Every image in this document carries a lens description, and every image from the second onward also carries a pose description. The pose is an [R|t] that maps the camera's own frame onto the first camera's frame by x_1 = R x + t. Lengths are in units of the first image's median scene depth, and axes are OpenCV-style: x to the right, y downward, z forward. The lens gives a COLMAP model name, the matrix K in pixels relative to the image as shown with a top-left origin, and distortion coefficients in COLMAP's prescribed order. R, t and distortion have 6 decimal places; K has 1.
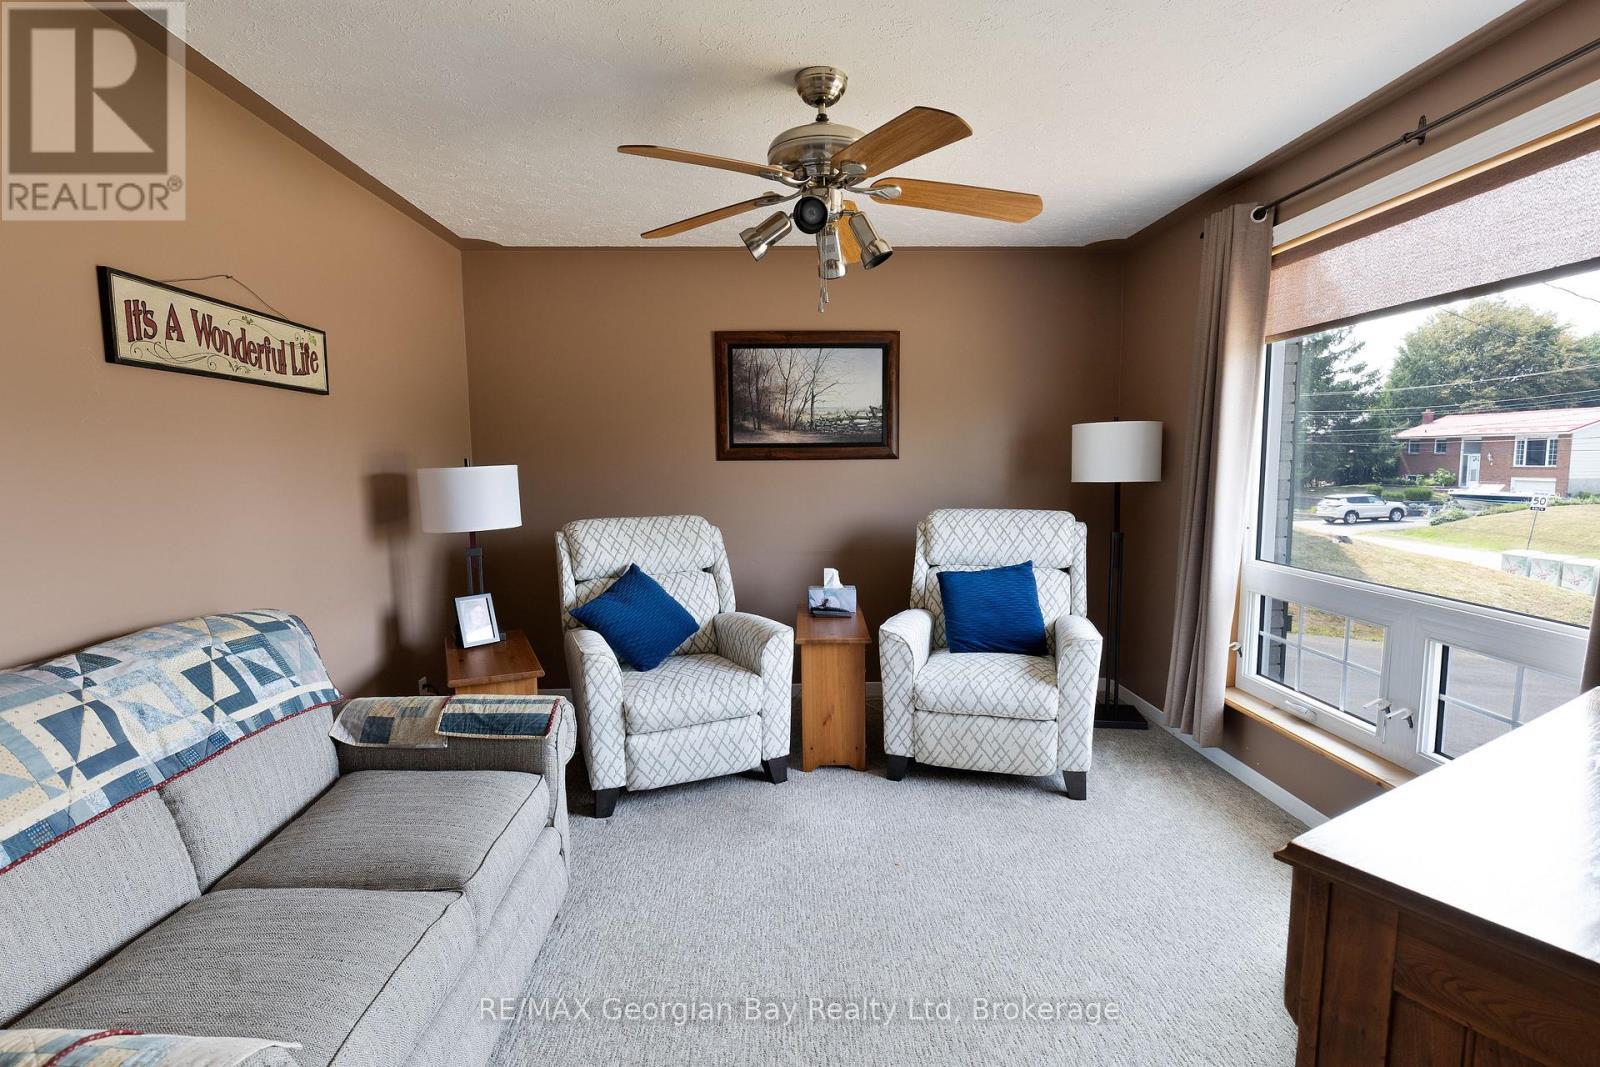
lens RADIAL K [[795.3, 0, 800.0], [0, 795.3, 542.3], [0, 0, 1]] dist [-0.005026, 0.000278]
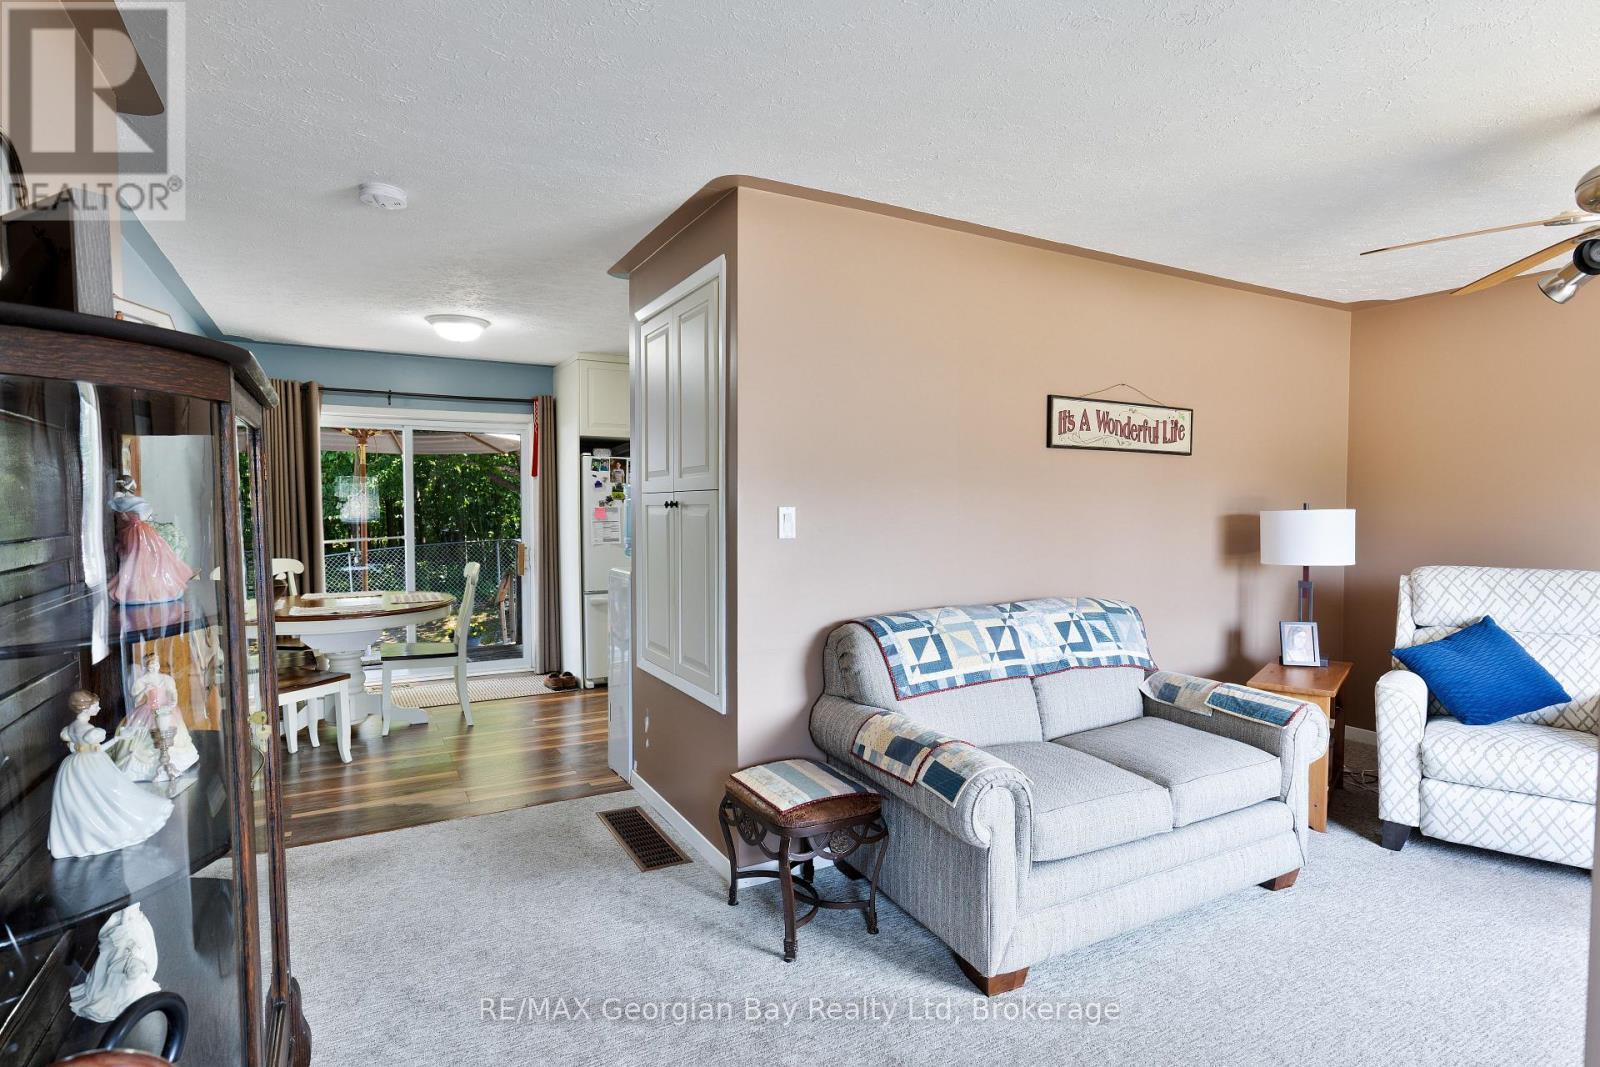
lens RADIAL K [[795.3, 0, 798.1], [0, 795.3, 534.2], [0, 0, 1]] dist [-0.005026, 0.000278]
pose [[0.445823, 0.043261, -0.894075, 0.427168], [-0.099937, 0.994992, -0.001689, 0.022779], [0.889525, 0.090104, 0.447914, -0.249969]]
